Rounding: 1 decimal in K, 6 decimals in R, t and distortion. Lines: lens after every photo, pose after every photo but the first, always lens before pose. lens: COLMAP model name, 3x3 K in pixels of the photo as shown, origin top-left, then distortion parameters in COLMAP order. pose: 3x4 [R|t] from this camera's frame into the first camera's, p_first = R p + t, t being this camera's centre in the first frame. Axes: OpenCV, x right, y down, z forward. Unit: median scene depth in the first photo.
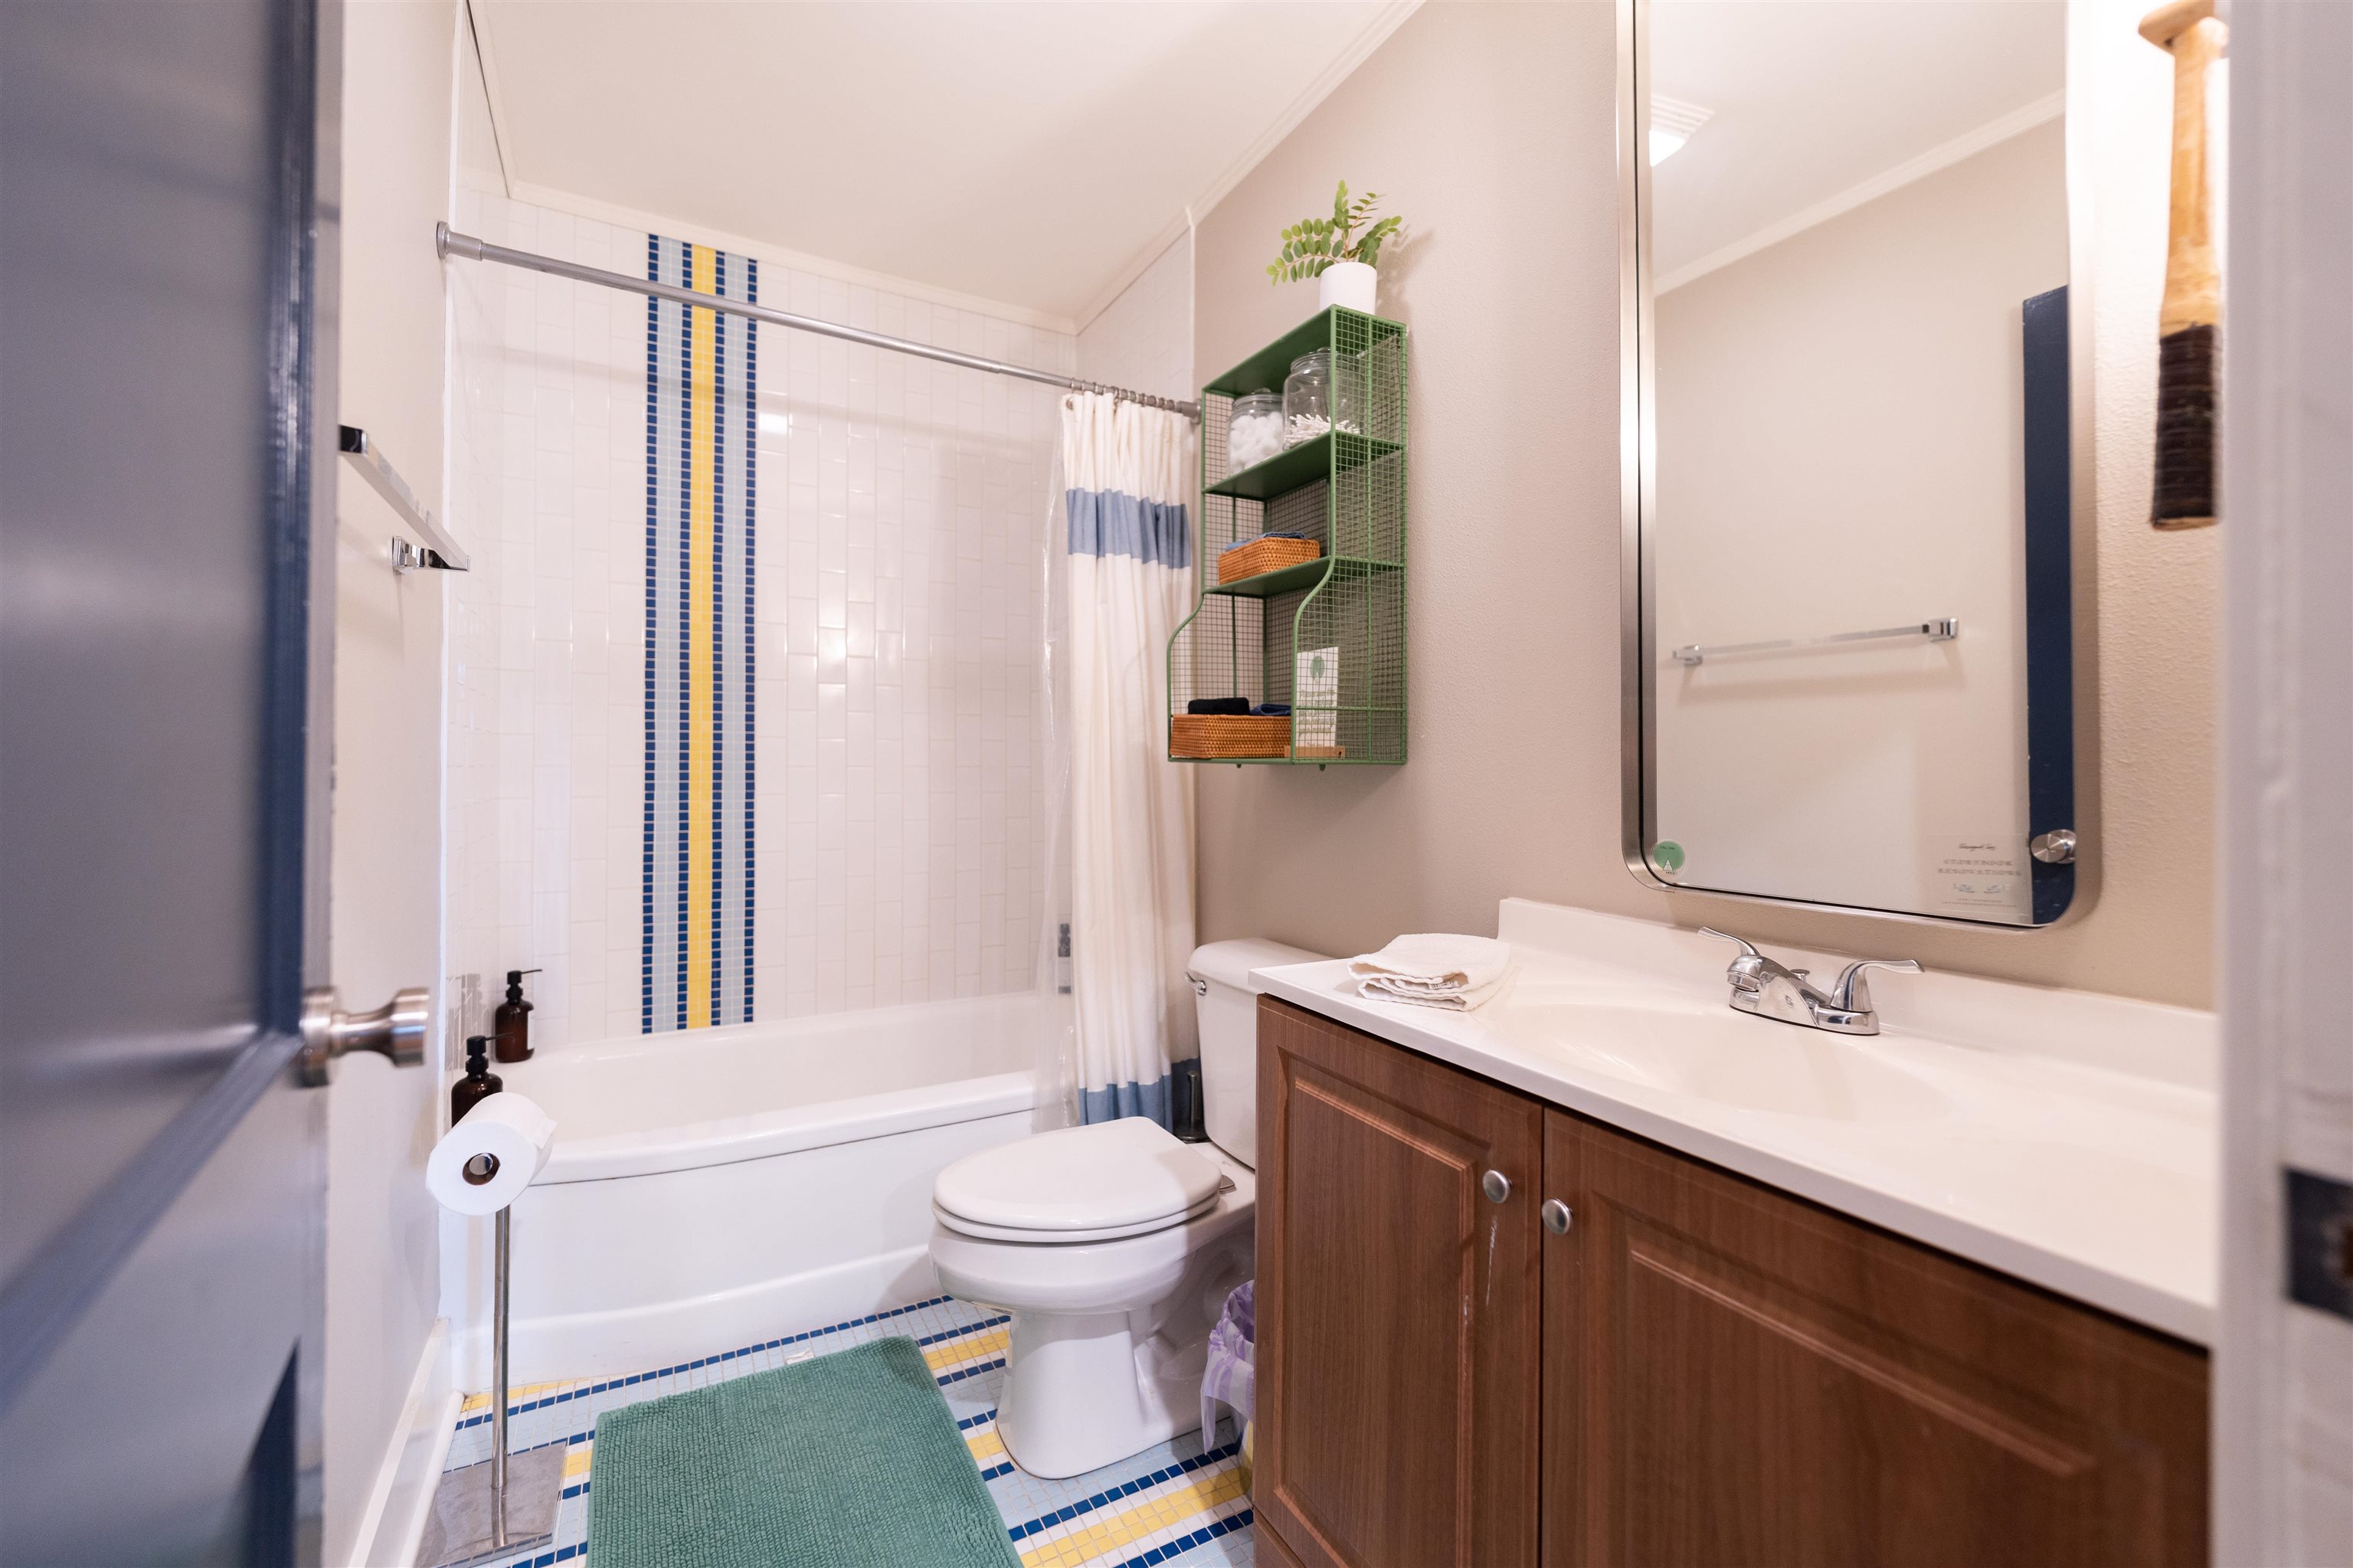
lens RADIAL K [[943.9, 0, 1175.4], [0, 943.9, 772.1], [0, 0, 1]] dist [0.001822, -0.002224]
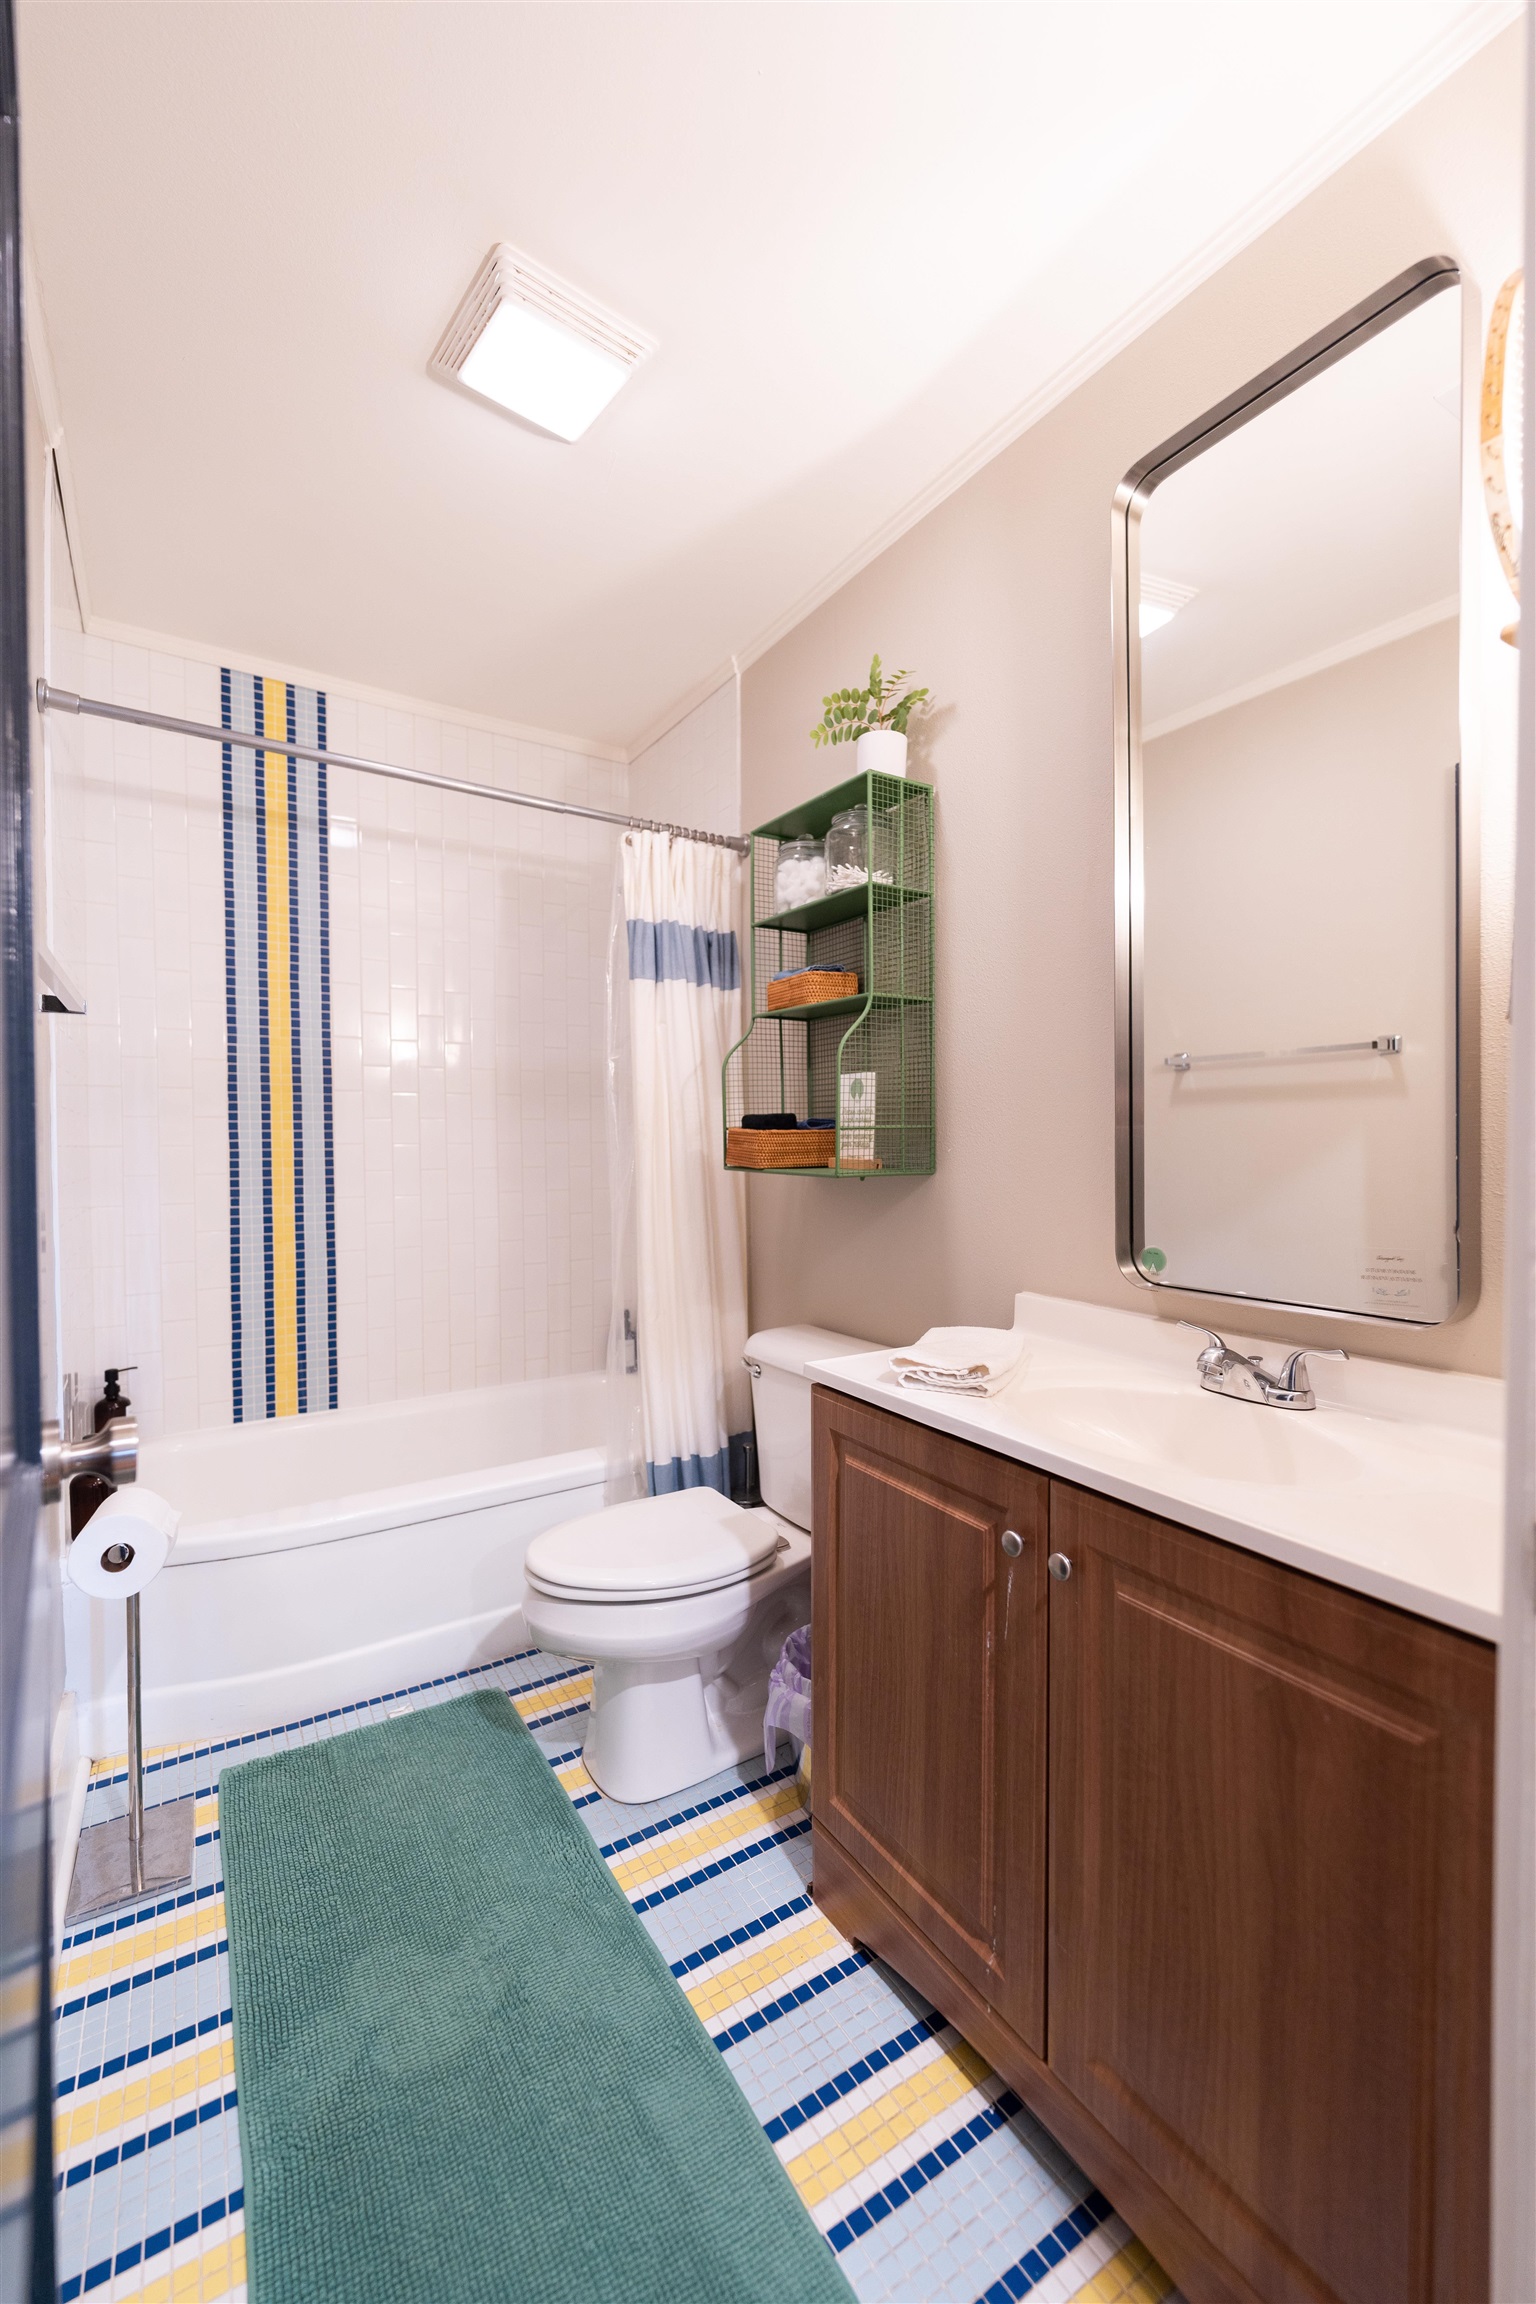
lens RADIAL K [[924.2, 0, 764.7], [0, 924.2, 1154.2], [0, 0, 1]] dist [0.001822, -0.002224]
pose [[0.997791, -0.010277, 0.065629, -0.035927], [0.008723, 0.999676, 0.023921, -0.063859], [-0.065854, -0.023296, 0.997557, -0.108036]]
